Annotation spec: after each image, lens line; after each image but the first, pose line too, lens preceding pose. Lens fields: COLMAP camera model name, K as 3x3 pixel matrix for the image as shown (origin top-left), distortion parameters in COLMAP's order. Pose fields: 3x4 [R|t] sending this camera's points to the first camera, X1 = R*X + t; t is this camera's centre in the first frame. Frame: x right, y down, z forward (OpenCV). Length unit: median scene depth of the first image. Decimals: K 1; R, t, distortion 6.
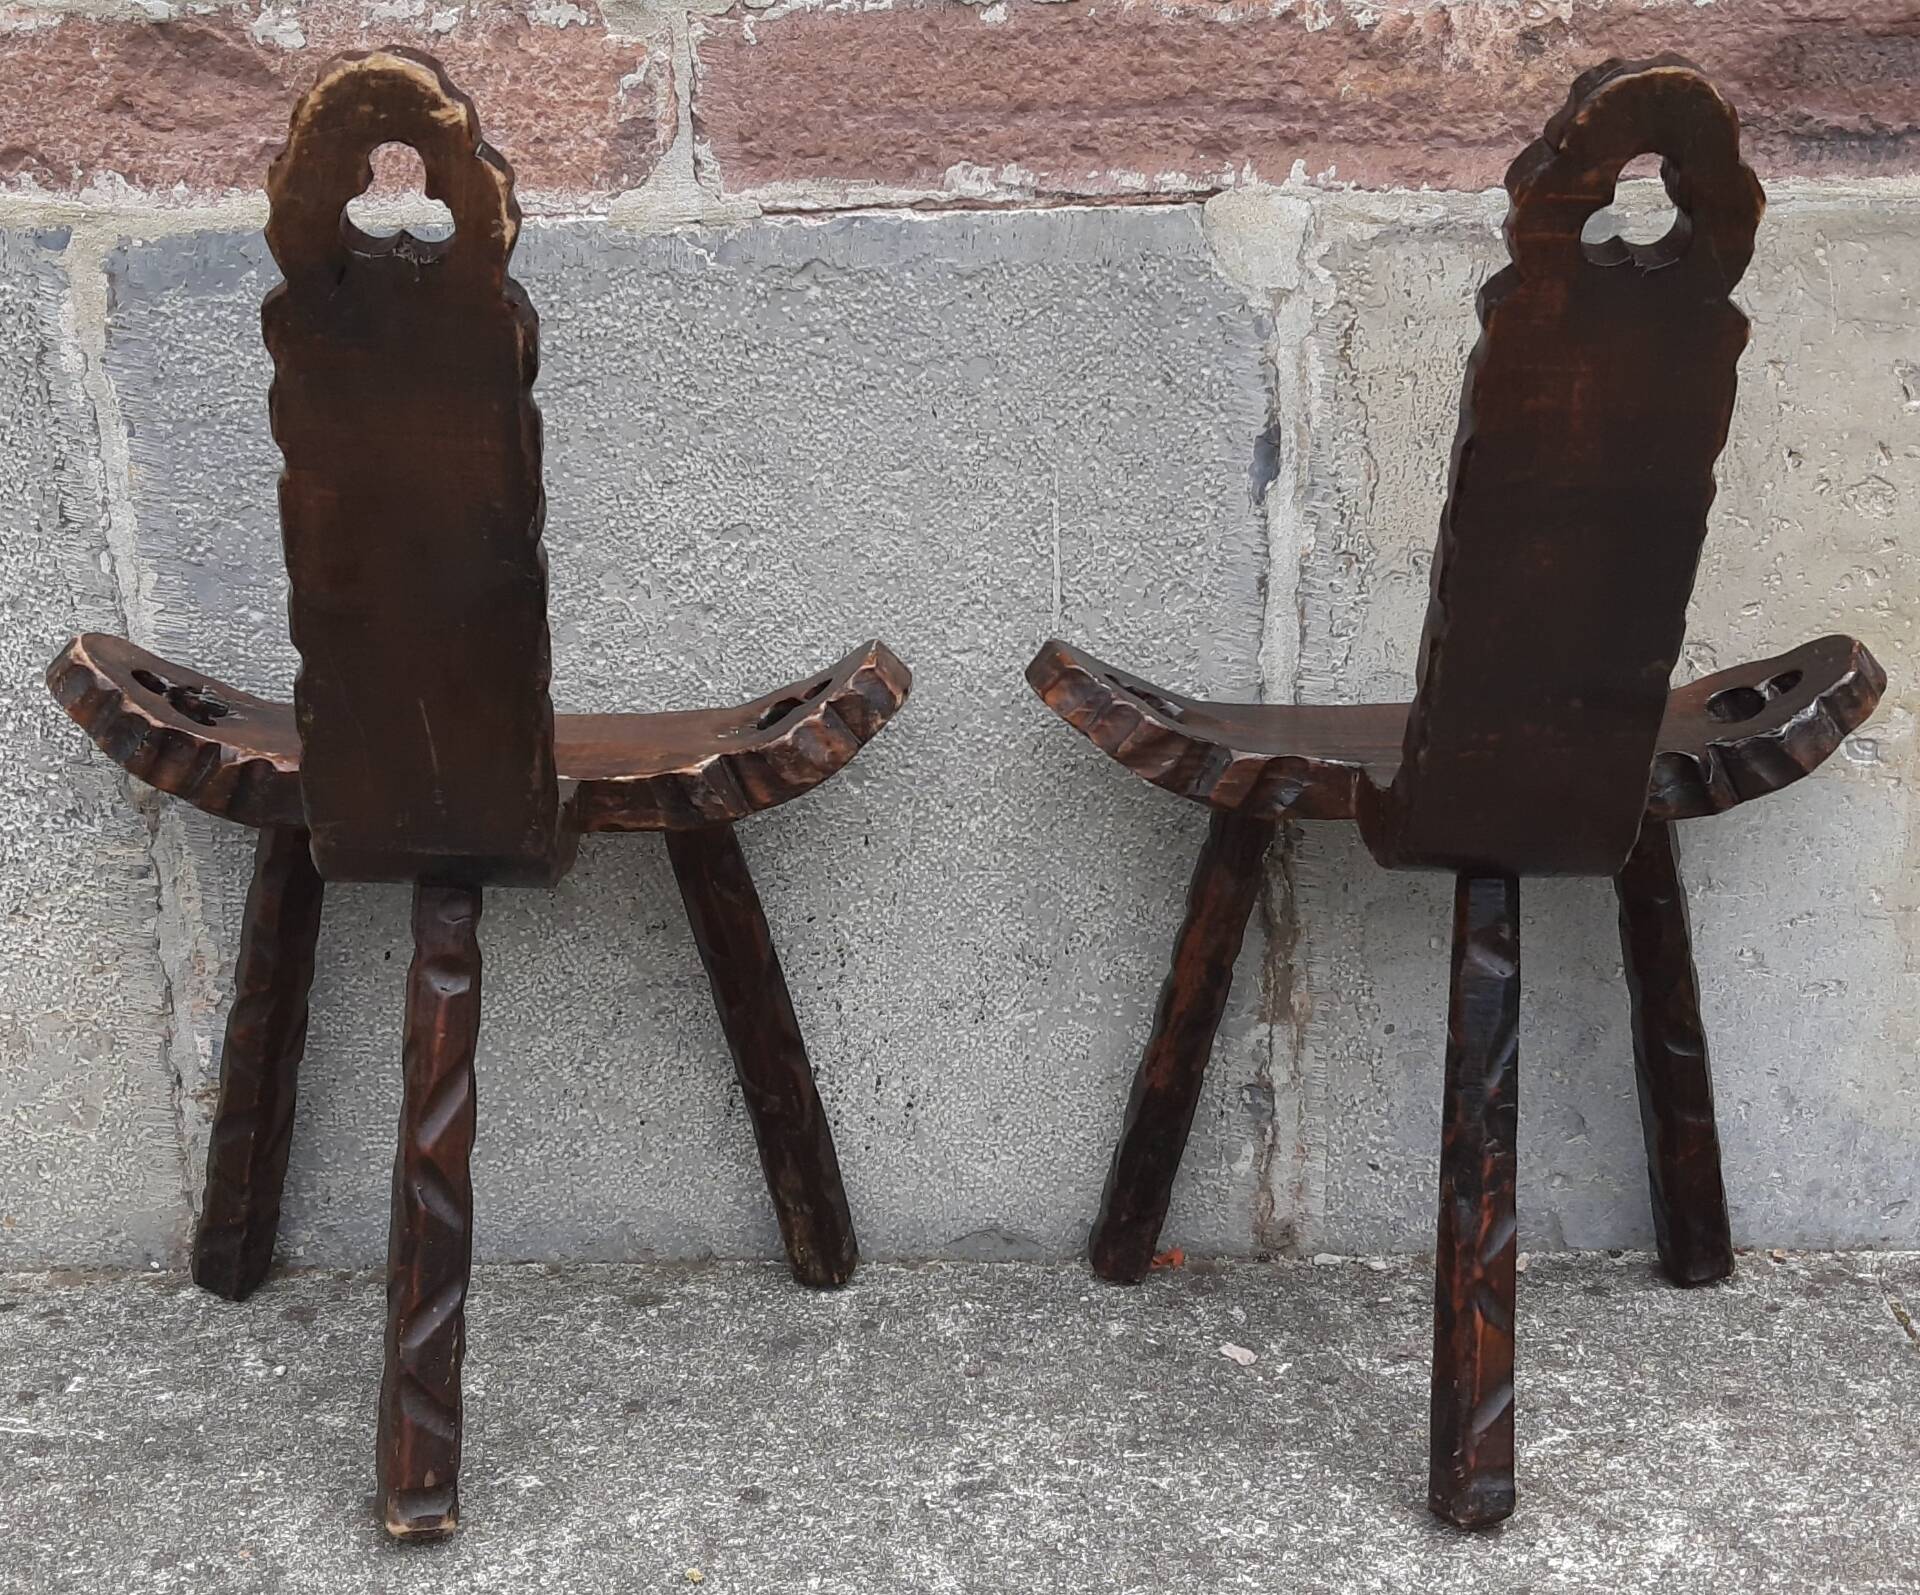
lens RADIAL K [[2821.9, 0, 1003.6], [0, 2821.9, 761.0], [0, 0, 1]] dist [0.179934, -0.550693]
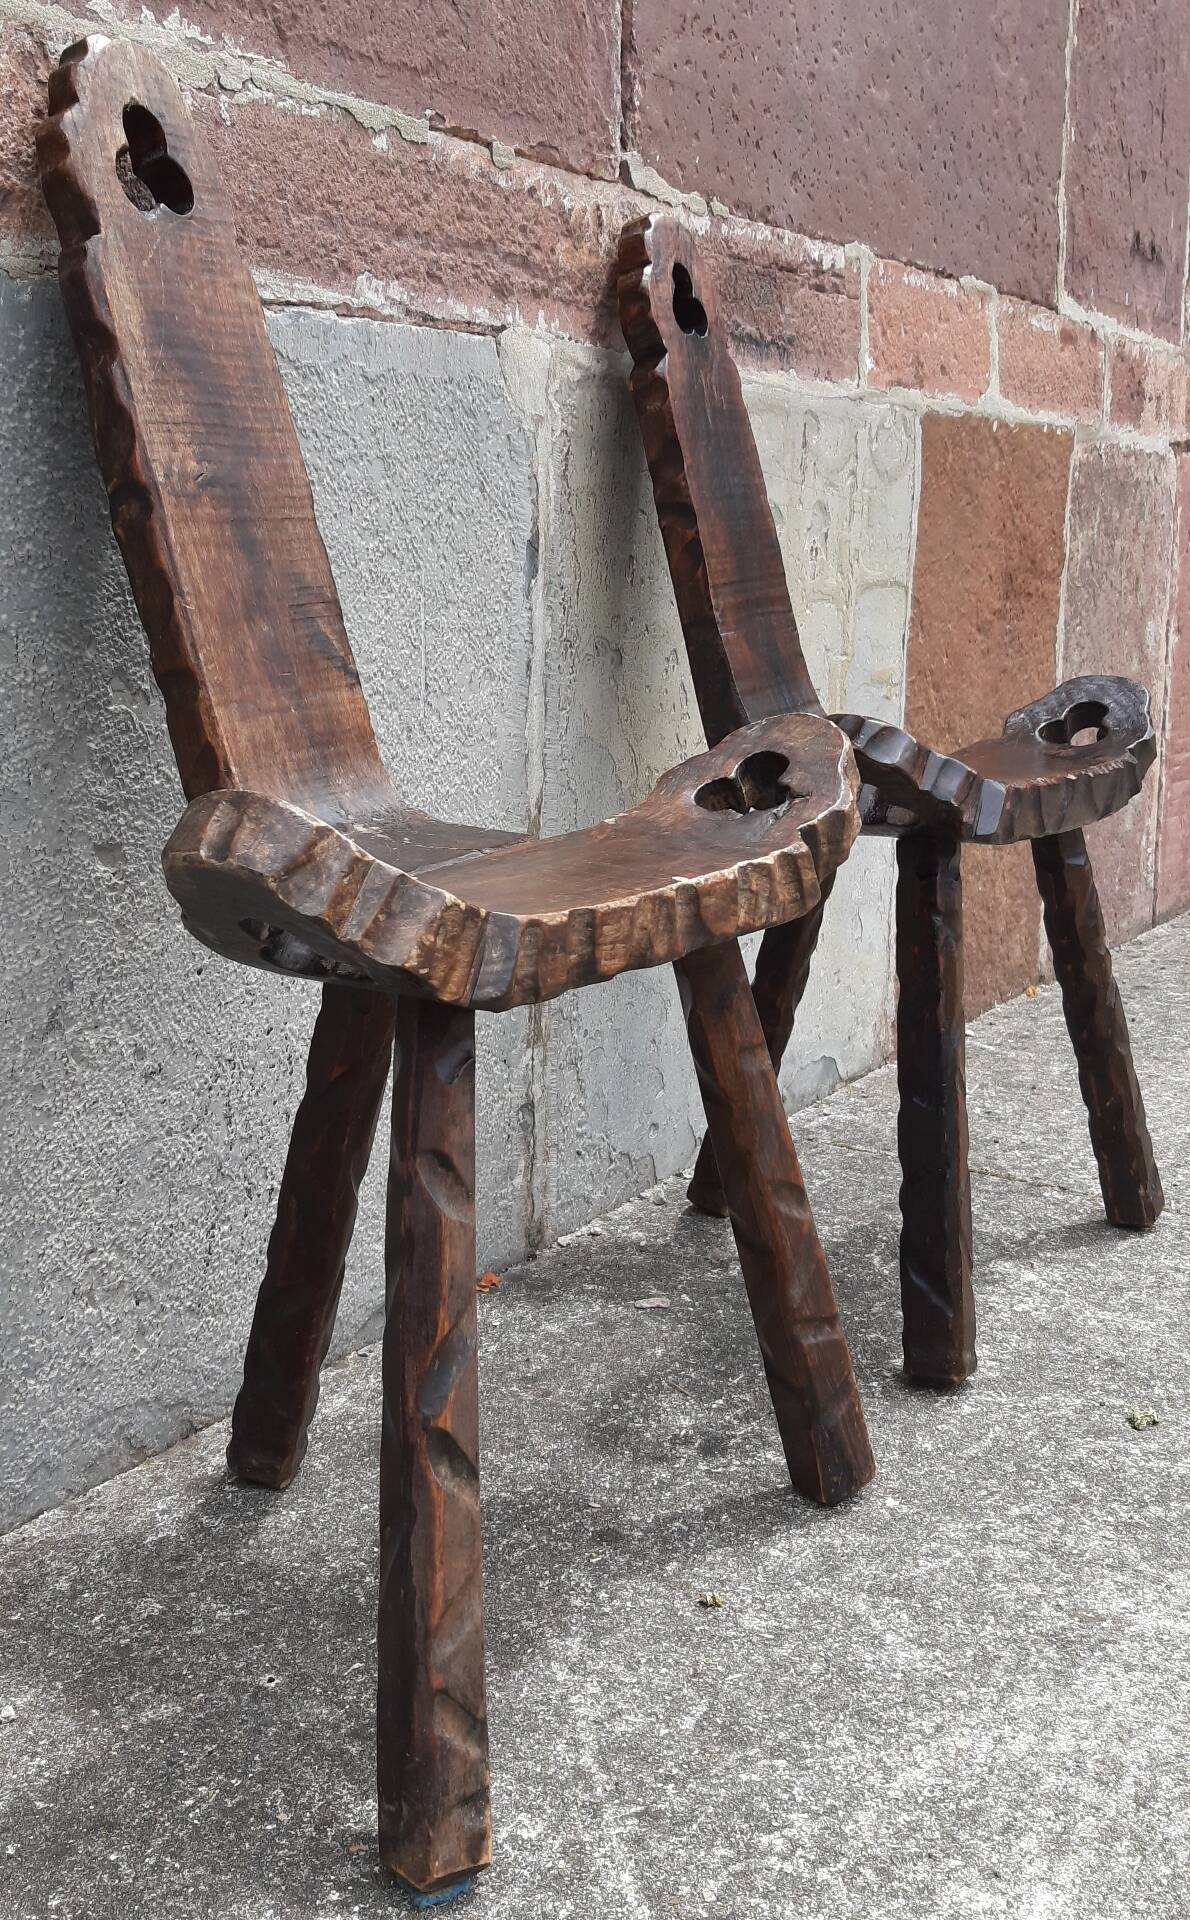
lens RADIAL K [[1834.2, 0, 568.7], [0, 1834.2, 877.2], [0, 0, 1]] dist [0.085126, -0.167383]
pose [[0.571667, -0.129808, 0.810152, -0.571044], [0.253063, 0.967162, -0.023604, 0.049369], [-0.780484, 0.218514, 0.585744, 0.571637]]
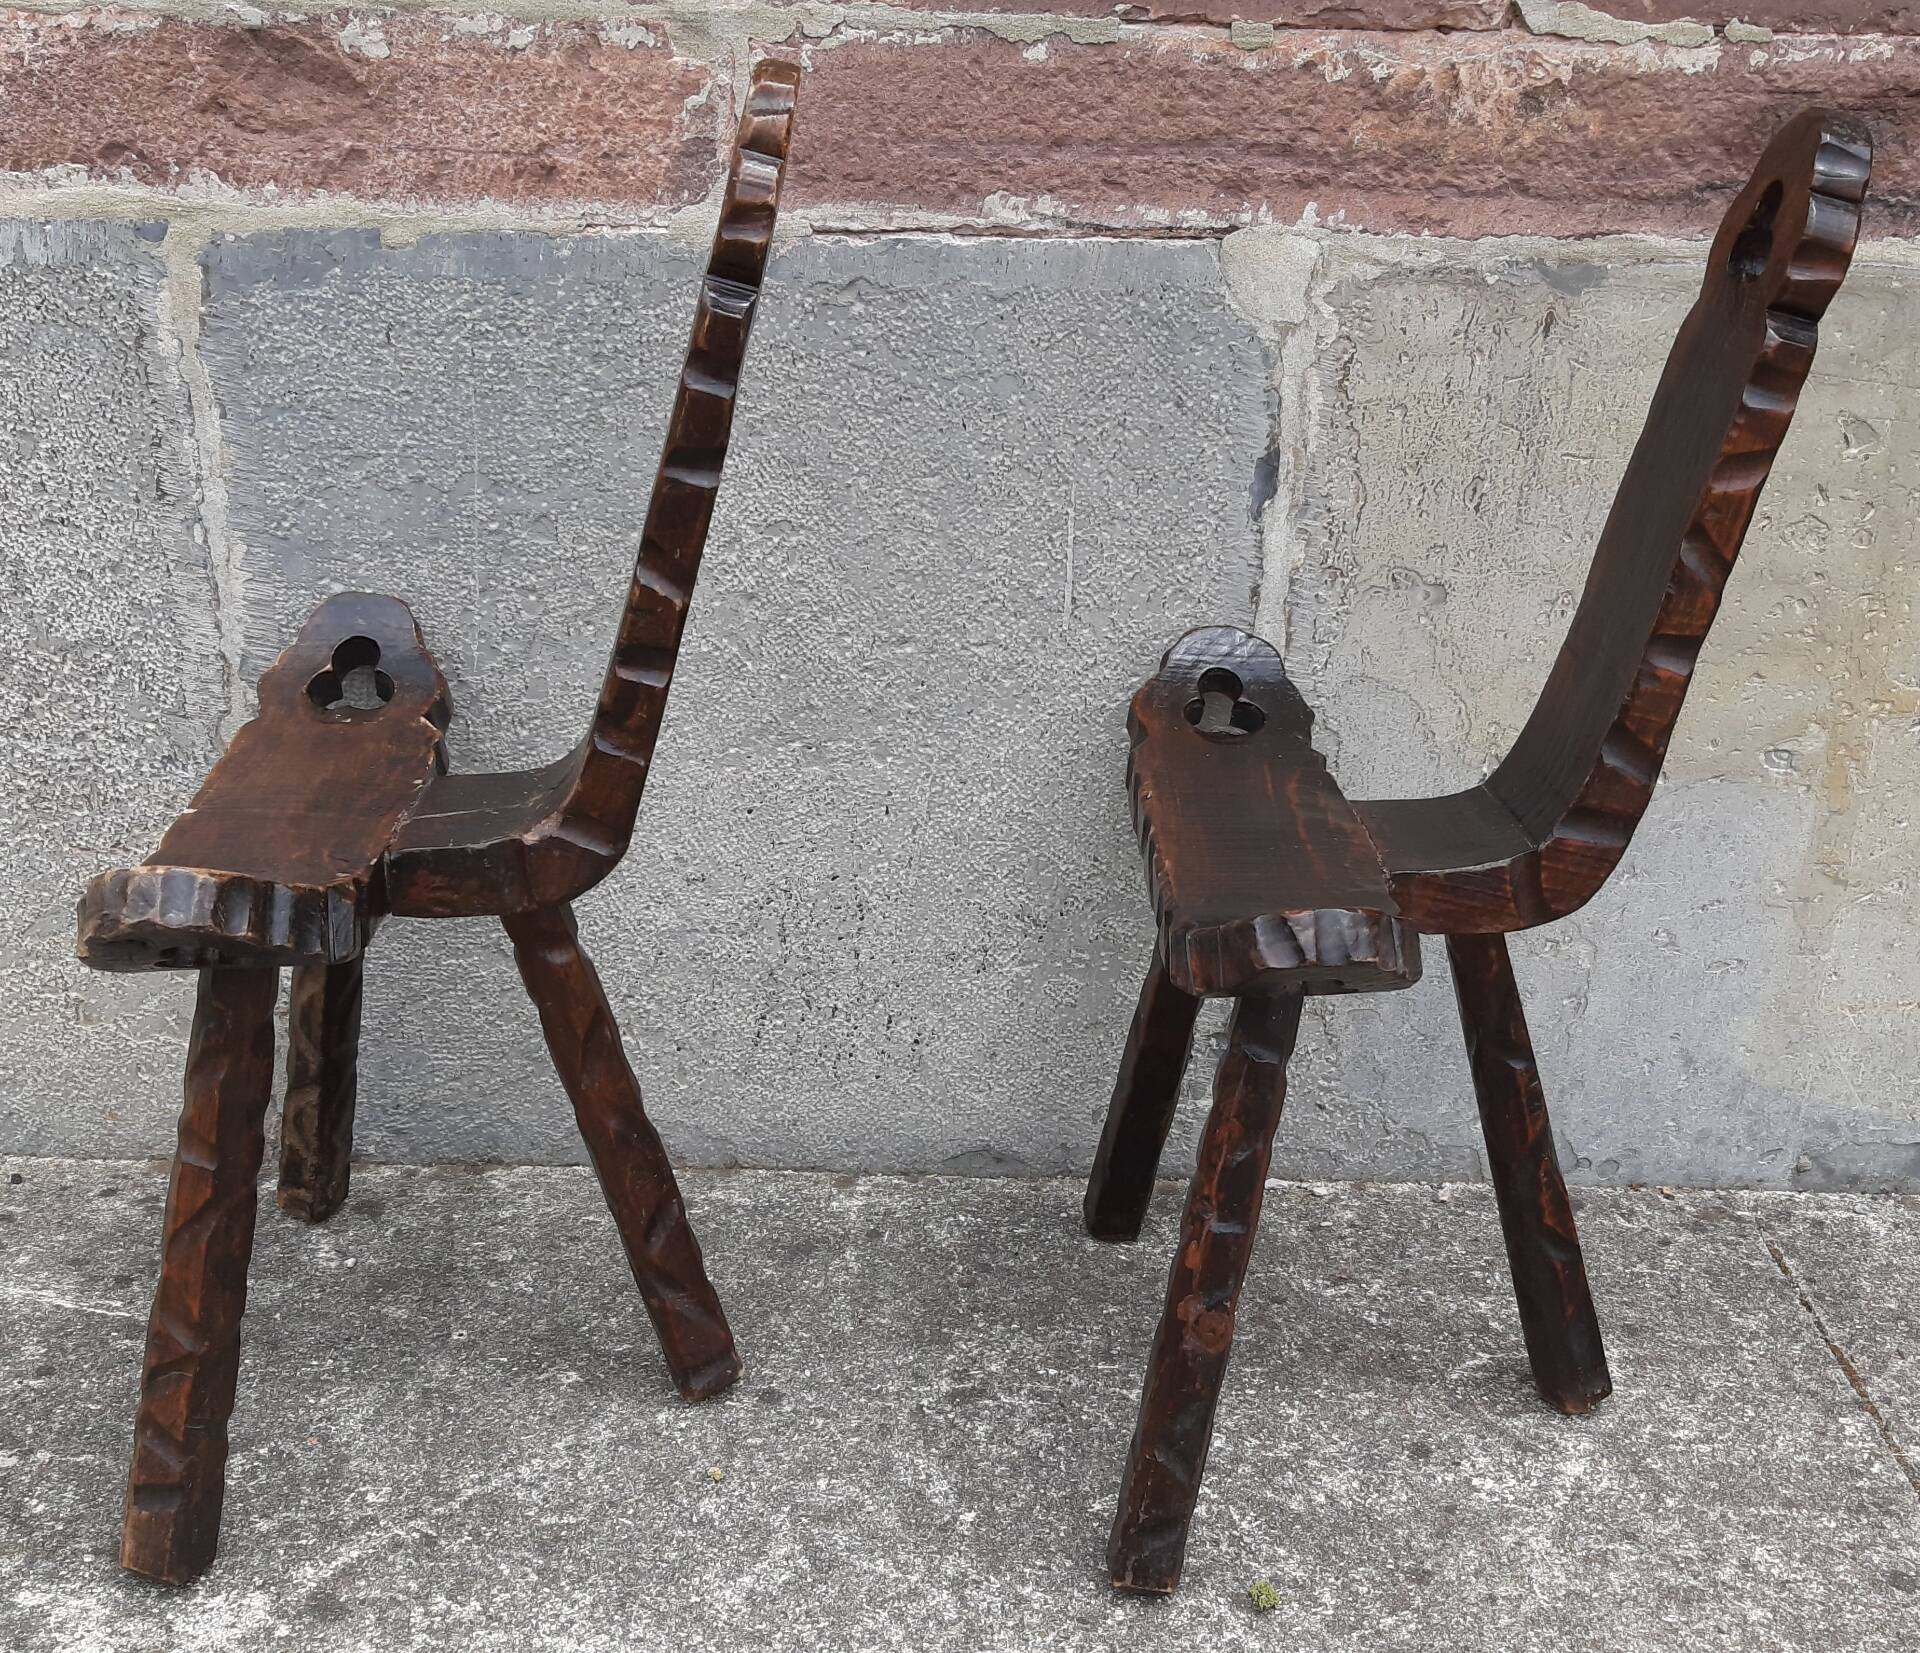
lens RADIAL K [[2276.2, 0, 1003.3], [0, 2276.2, 859.2], [0, 0, 1]] dist [0.119821, -0.290851]
pose [[0.999105, 0.034655, 0.024245, -0.025494], [-0.036611, 0.995663, 0.085527, -0.033255], [-0.021176, -0.086338, 0.996041, 0.112072]]
